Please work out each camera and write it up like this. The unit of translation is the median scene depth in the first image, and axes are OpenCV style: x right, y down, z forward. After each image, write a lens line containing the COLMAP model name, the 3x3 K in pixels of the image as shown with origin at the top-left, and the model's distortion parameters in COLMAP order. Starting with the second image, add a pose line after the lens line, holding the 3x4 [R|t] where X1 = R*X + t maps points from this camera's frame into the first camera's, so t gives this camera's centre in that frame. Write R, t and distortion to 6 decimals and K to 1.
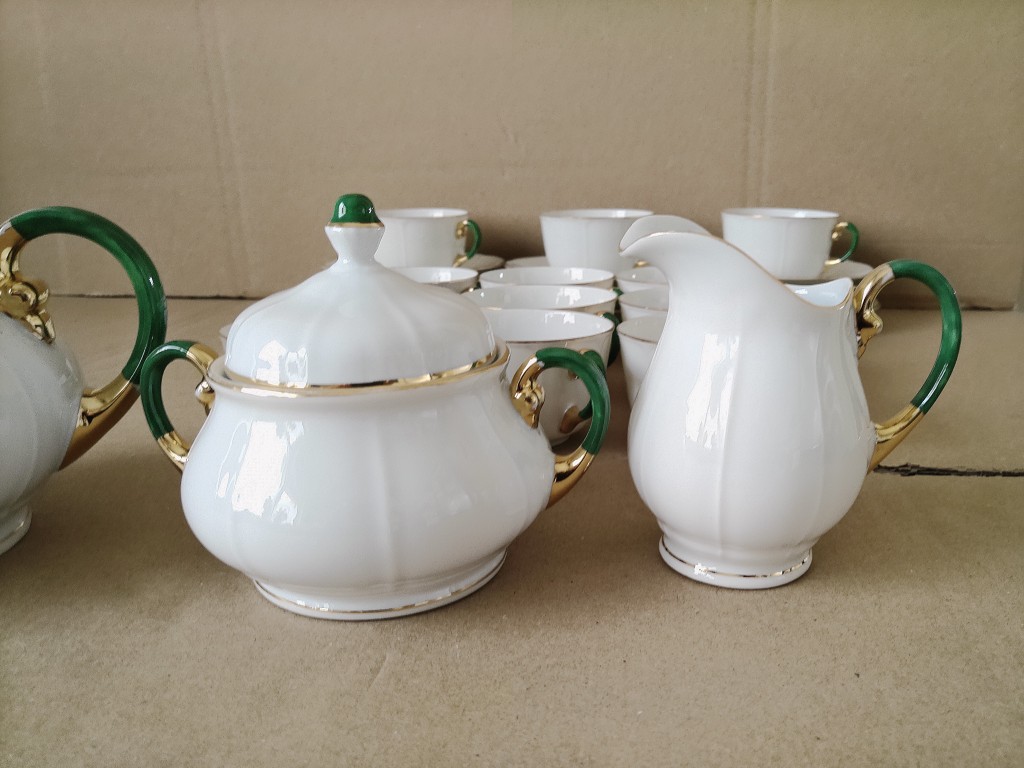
lens RADIAL K [[867.2, 0, 575.6], [0, 867.2, 441.9], [0, 0, 1]] dist [-0.045846, 0.065211]
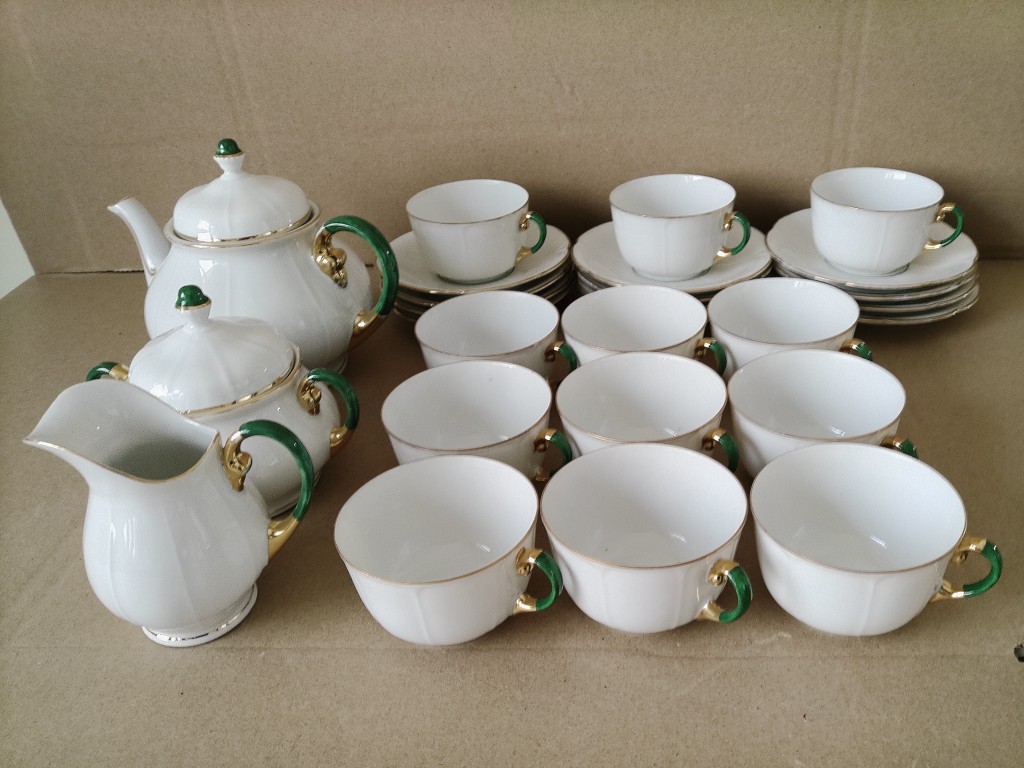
lens RADIAL K [[867.2, 0, 570.1], [0, 867.2, 411.0], [0, 0, 1]] dist [-0.045846, 0.065211]
pose [[0.998845, -0.043903, -0.019507, -0.180318], [0.047450, 0.965071, 0.257656, -0.695088], [0.007513, -0.258284, 0.966040, 0.171758]]
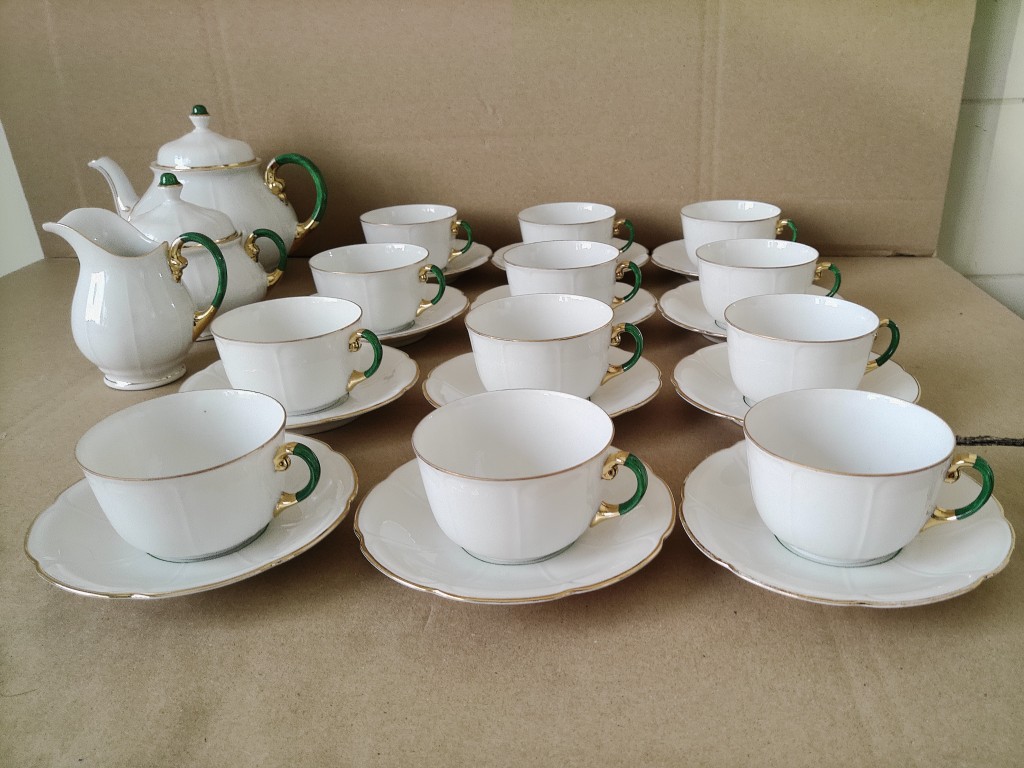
lens RADIAL K [[867.2, 0, 575.8], [0, 867.2, 428.3], [0, 0, 1]] dist [-0.045846, 0.065211]
pose [[0.999481, -0.026987, 0.017590, 0.016087], [0.024536, 0.991584, 0.127120, -0.222891], [-0.020872, -0.126623, 0.991731, -0.422757]]
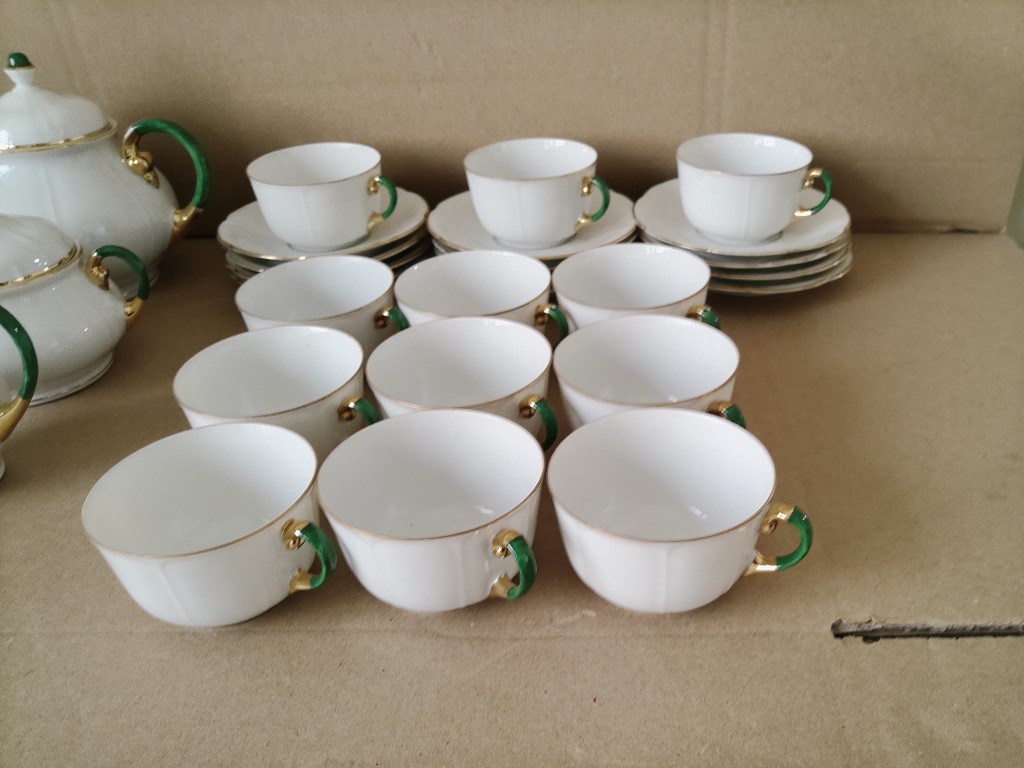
lens RADIAL K [[867.2, 0, 567.7], [0, 867.2, 414.5], [0, 0, 1]] dist [-0.045846, 0.065211]
pose [[0.998730, -0.044835, 0.022983, 0.075667], [0.037199, 0.963860, 0.263798, -0.595892], [-0.033980, -0.262608, 0.964304, 0.265248]]
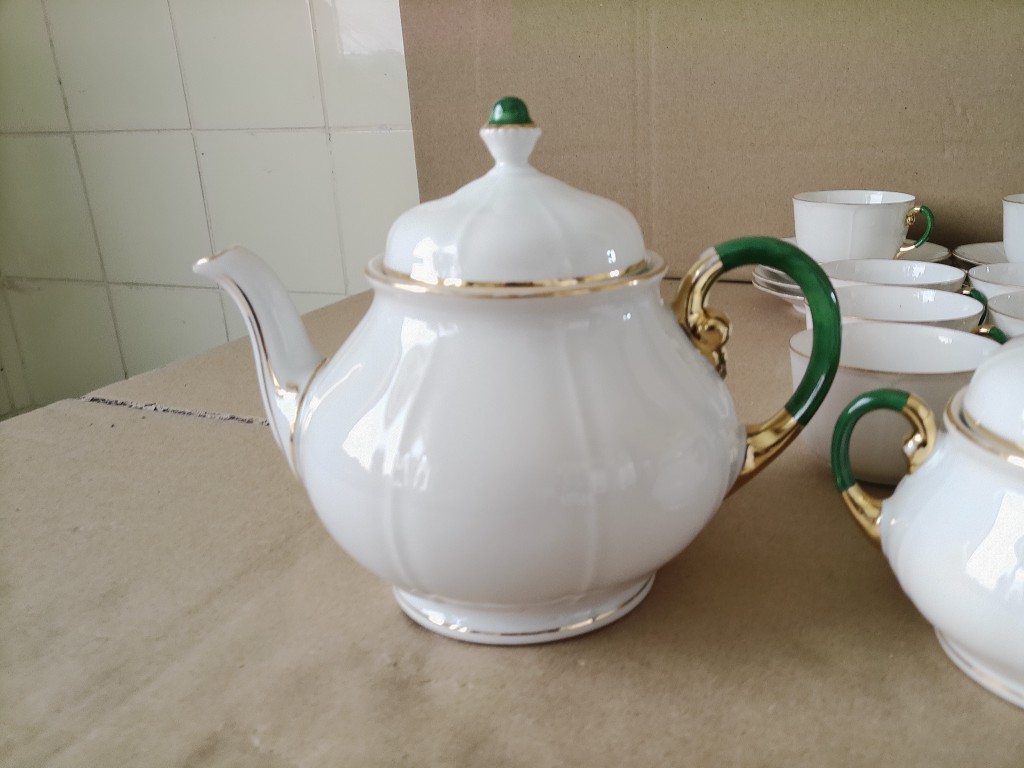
lens RADIAL K [[867.2, 0, 581.1], [0, 867.2, 422.4], [0, 0, 1]] dist [-0.045846, 0.065211]
pose [[0.964883, 0.067807, -0.253777, -0.546001], [-0.058903, 0.997357, 0.042530, -0.104522], [0.255991, -0.026088, 0.966327, 0.030743]]
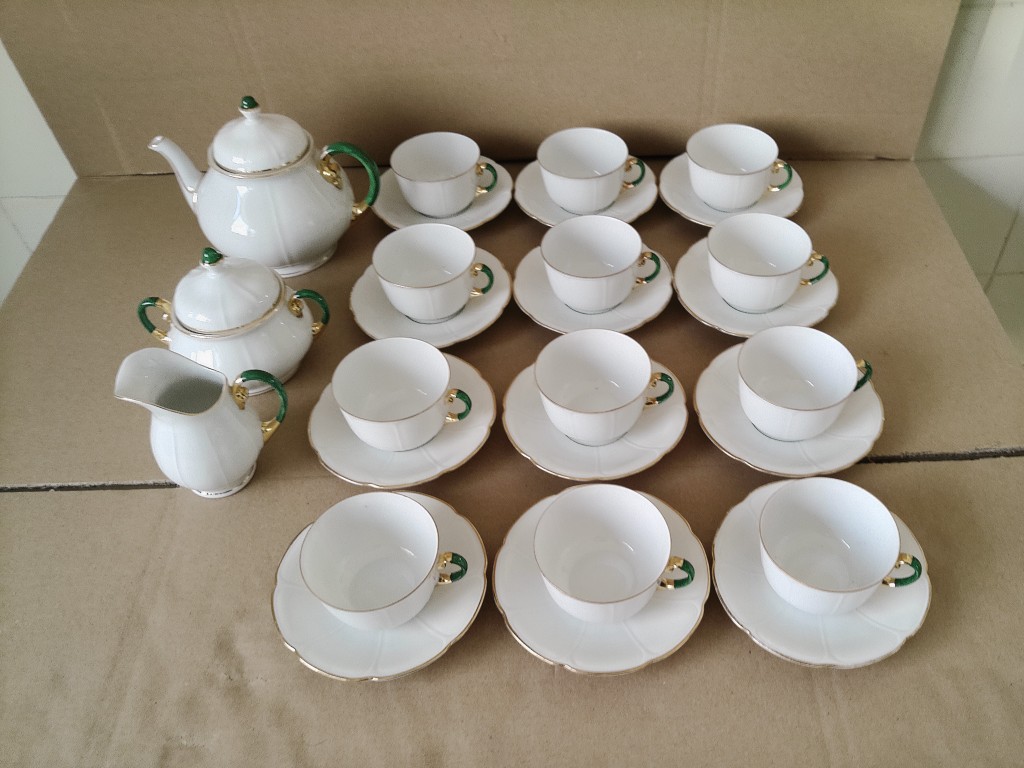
lens RADIAL K [[867.2, 0, 565.9], [0, 867.2, 405.2], [0, 0, 1]] dist [-0.045846, 0.065211]
pose [[0.995953, -0.079370, 0.042161, -0.203905], [0.047275, 0.861638, 0.505317, -1.344520], [-0.076435, -0.501279, 0.861903, -0.611903]]
